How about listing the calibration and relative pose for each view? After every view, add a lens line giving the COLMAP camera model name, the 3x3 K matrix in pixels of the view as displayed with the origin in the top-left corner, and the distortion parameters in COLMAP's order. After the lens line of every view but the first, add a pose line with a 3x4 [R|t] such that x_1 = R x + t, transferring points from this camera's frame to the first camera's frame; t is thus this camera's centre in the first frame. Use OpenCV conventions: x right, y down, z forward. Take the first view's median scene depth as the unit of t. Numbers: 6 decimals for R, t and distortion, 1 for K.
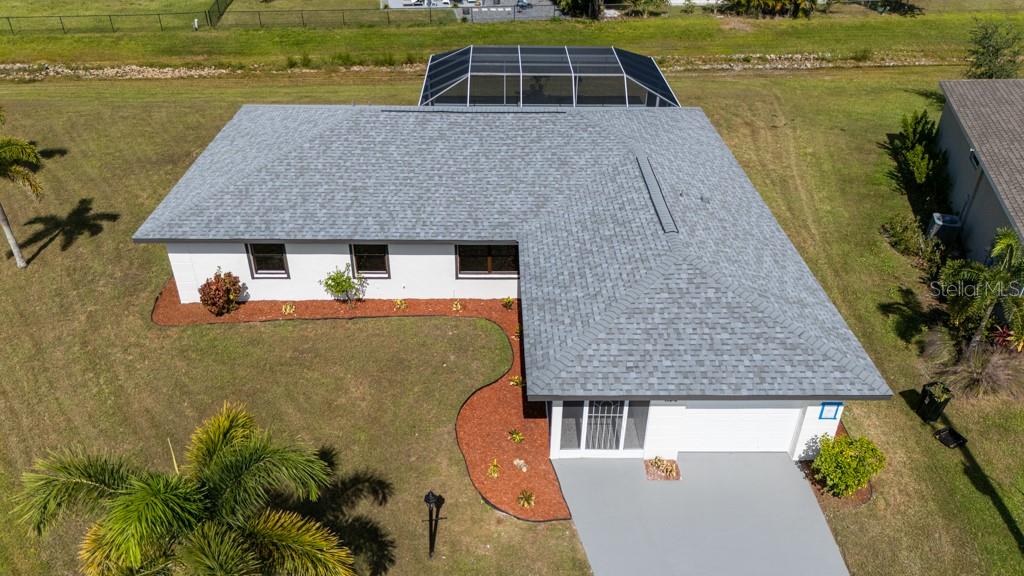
lens RADIAL K [[754.4, 0, 513.2], [0, 754.4, 283.2], [0, 0, 1]] dist [0.011281, -0.003144]
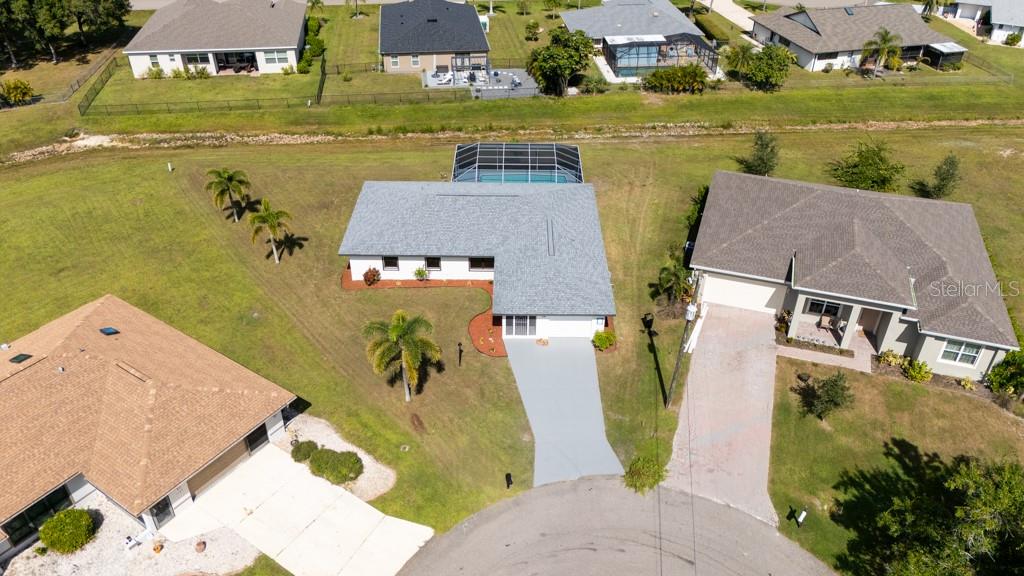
lens RADIAL K [[754.4, 0, 512.3], [0, 754.4, 283.2], [0, 0, 1]] dist [0.011281, -0.003144]
pose [[0.999685, 0.008629, -0.023575, 0.107364], [-0.007753, 0.999285, 0.036992, -0.052167], [0.023877, -0.036797, 0.999037, -1.257456]]
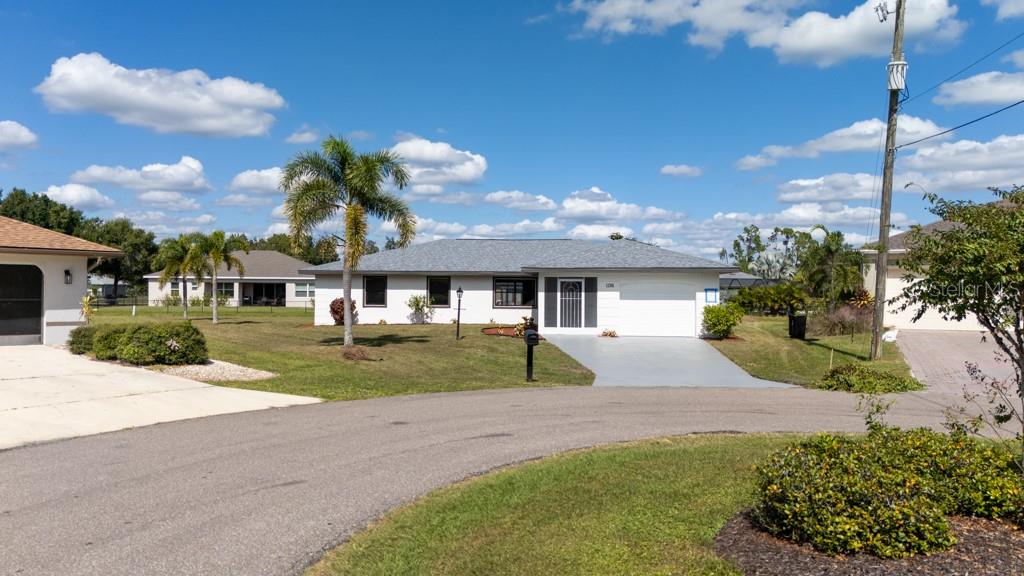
lens RADIAL K [[754.4, 0, 509.5], [0, 754.4, 289.5], [0, 0, 1]] dist [0.011281, -0.003144]
pose [[0.993556, 0.001779, -0.113330, 0.121076], [-0.063313, 0.838052, -0.541905, 0.727461], [0.094012, 0.545588, 0.832764, -0.264425]]
